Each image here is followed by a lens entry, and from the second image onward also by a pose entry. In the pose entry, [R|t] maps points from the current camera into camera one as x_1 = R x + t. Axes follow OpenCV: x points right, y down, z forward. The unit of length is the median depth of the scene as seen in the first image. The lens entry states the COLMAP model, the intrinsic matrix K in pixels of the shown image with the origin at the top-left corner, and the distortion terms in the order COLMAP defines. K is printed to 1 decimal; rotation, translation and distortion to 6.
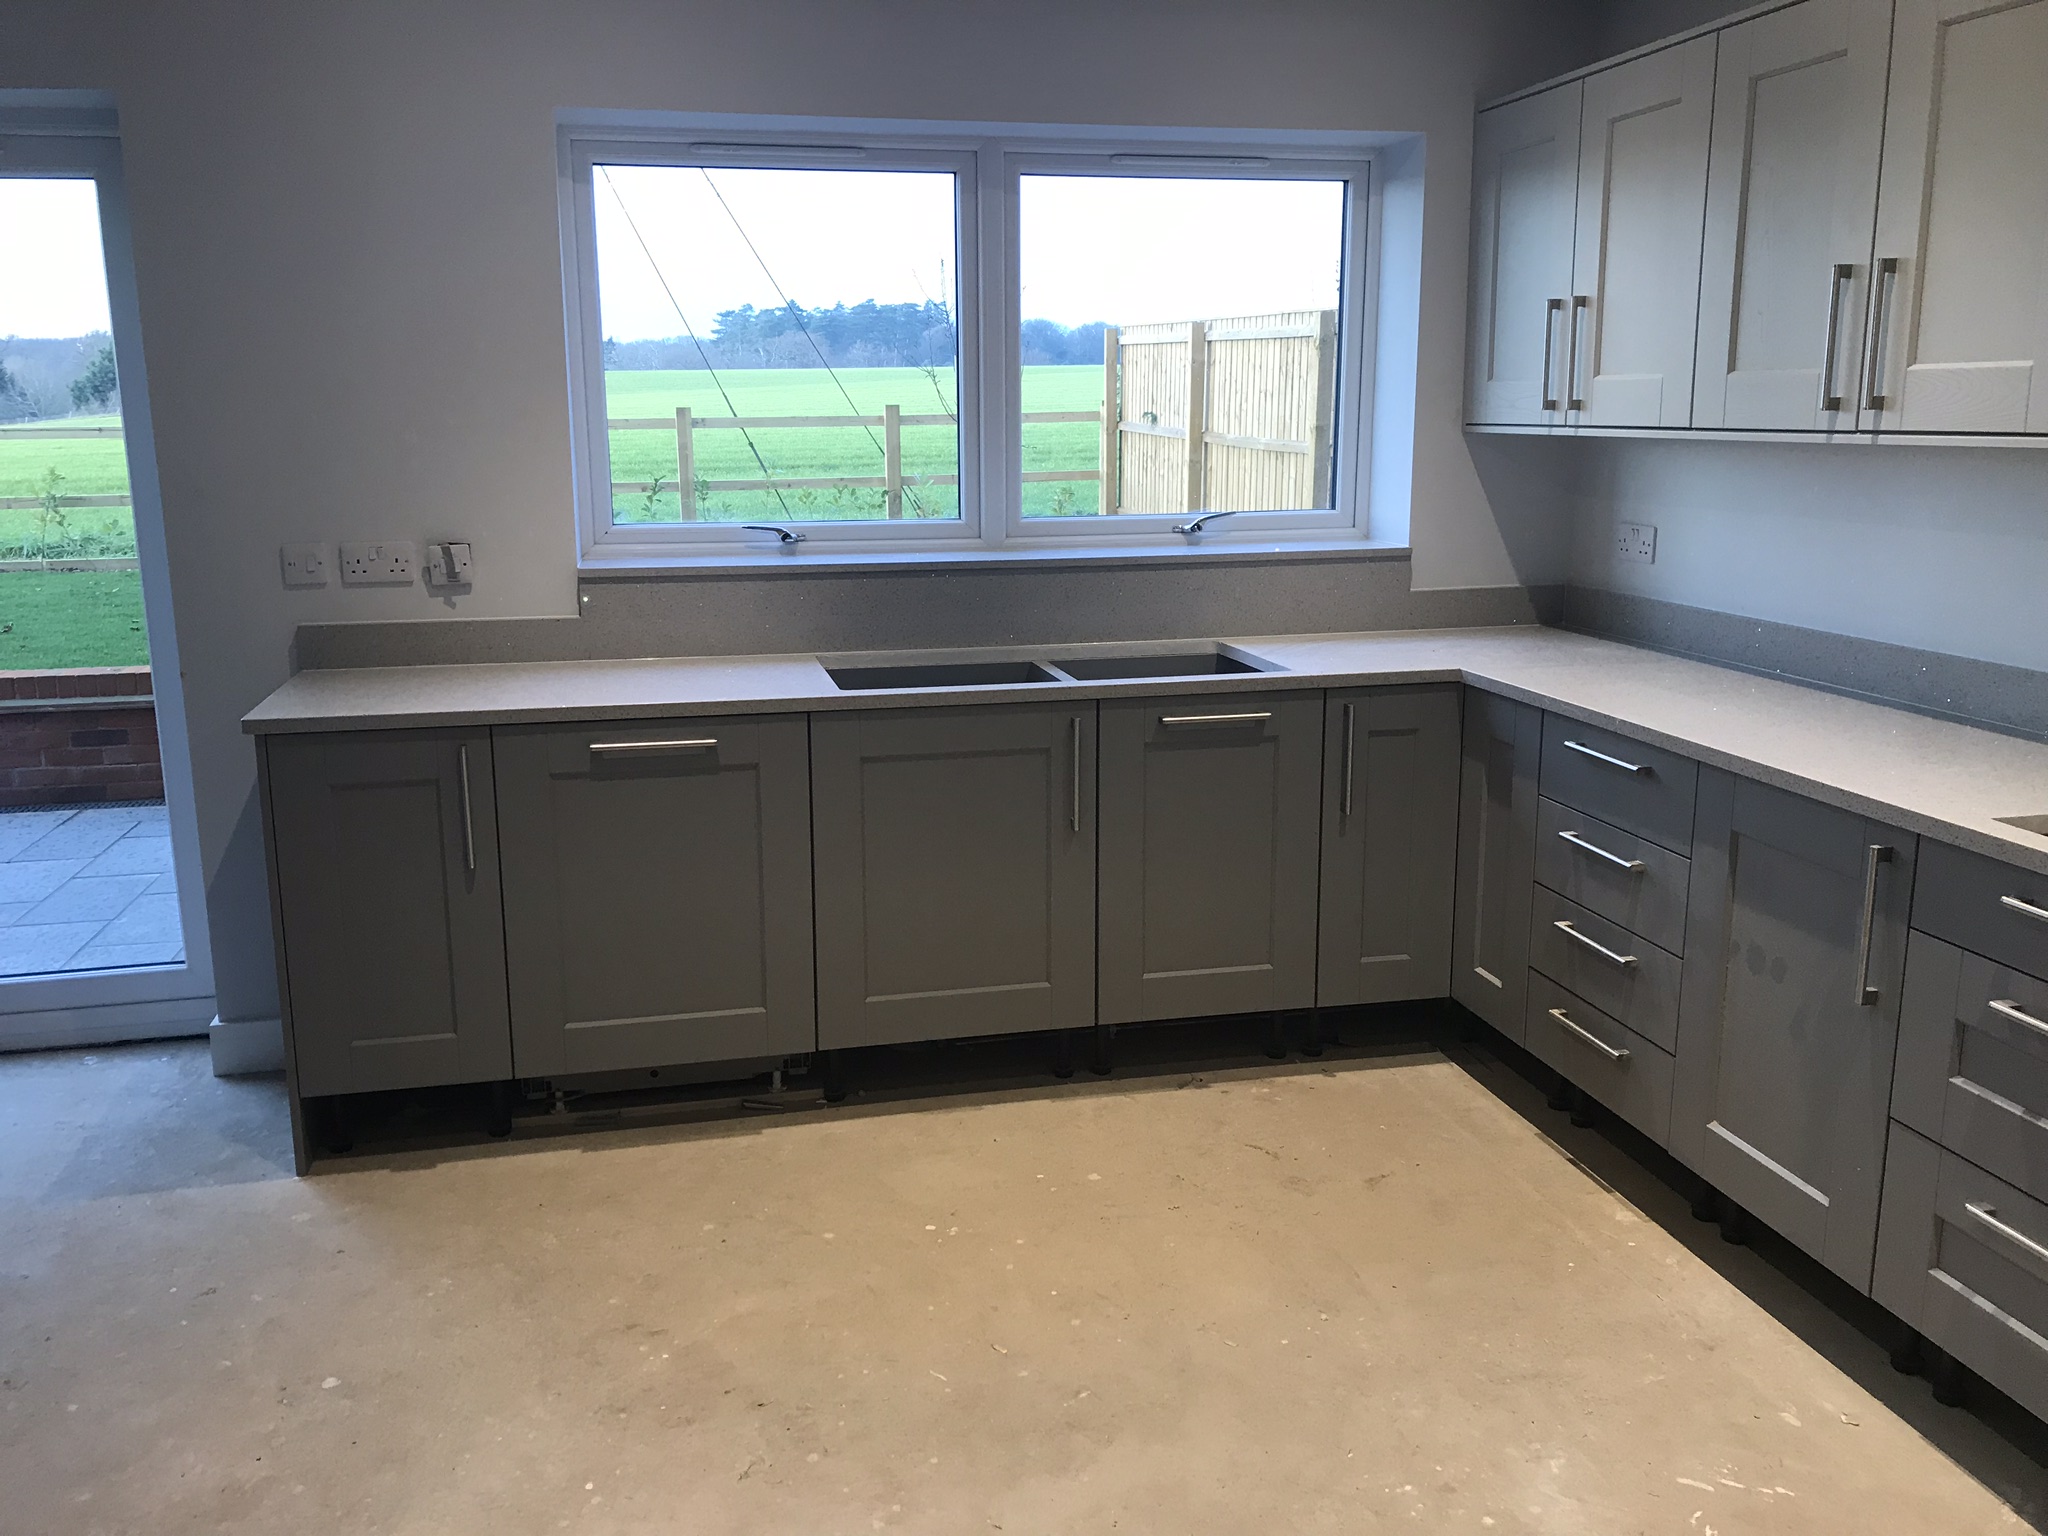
lens RADIAL K [[1673.8, 0, 1027.9], [0, 1673.8, 771.0], [0, 0, 1]] dist [0.012768, -0.013282]
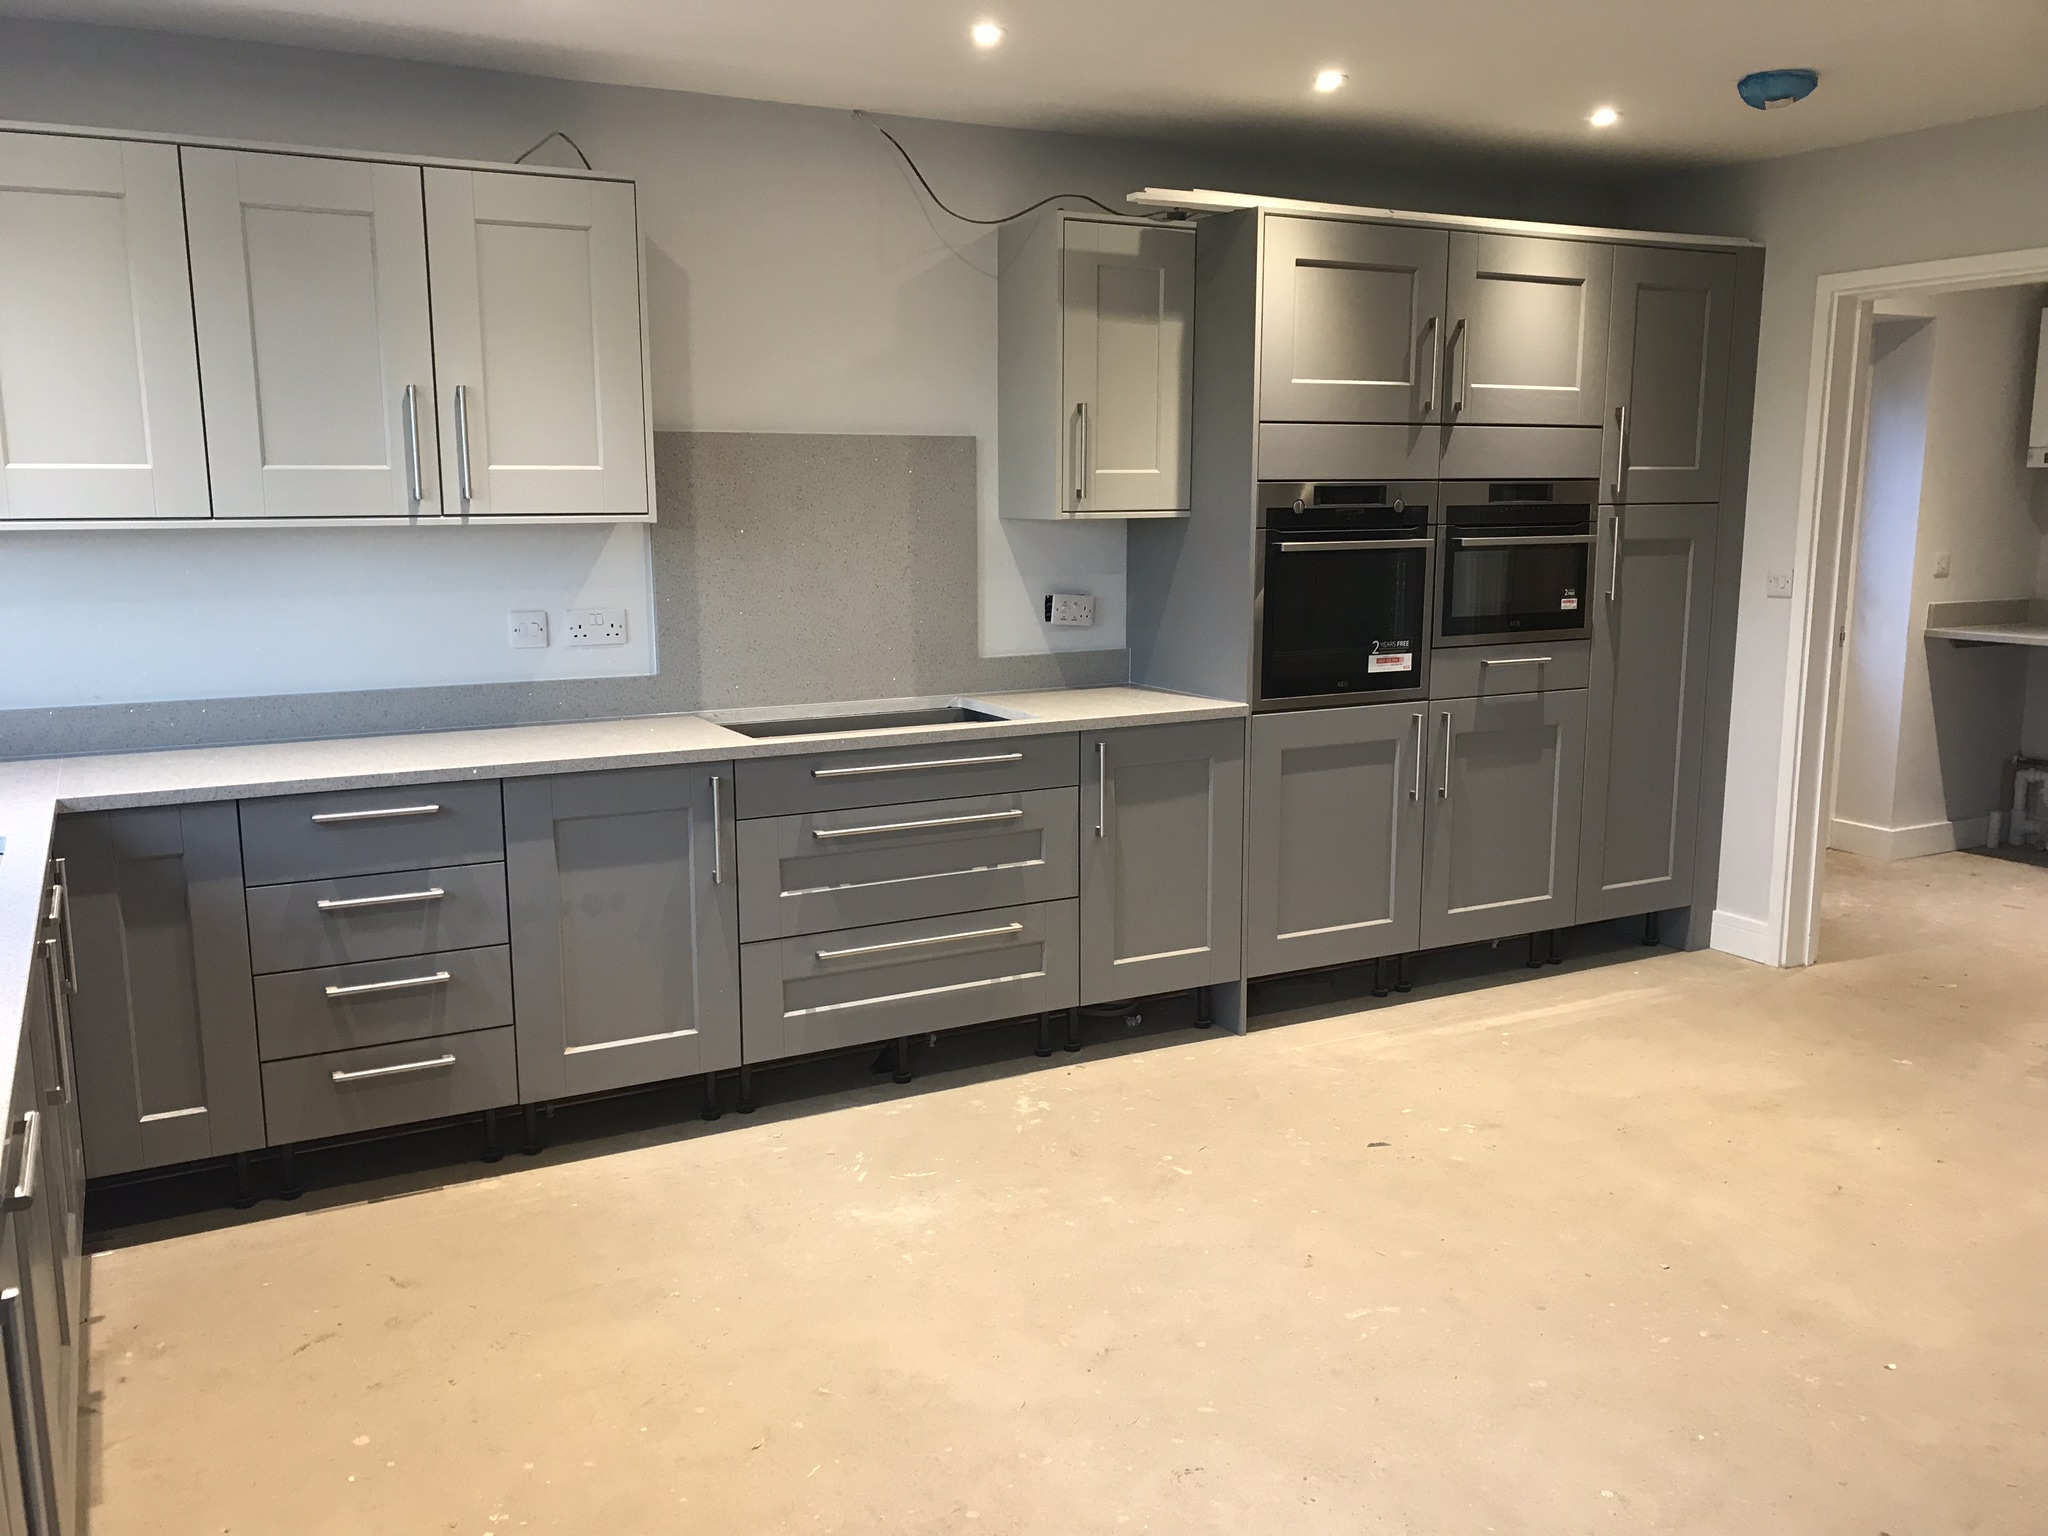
lens RADIAL K [[1673.8, 0, 1026.2], [0, 1673.8, 763.2], [0, 0, 1]] dist [0.012768, -0.013282]
pose [[-0.265024, -0.158017, 0.951206, -0.865864], [0.209493, 0.953481, 0.216763, -0.202378], [-0.941209, 0.256718, -0.219592, 0.893389]]
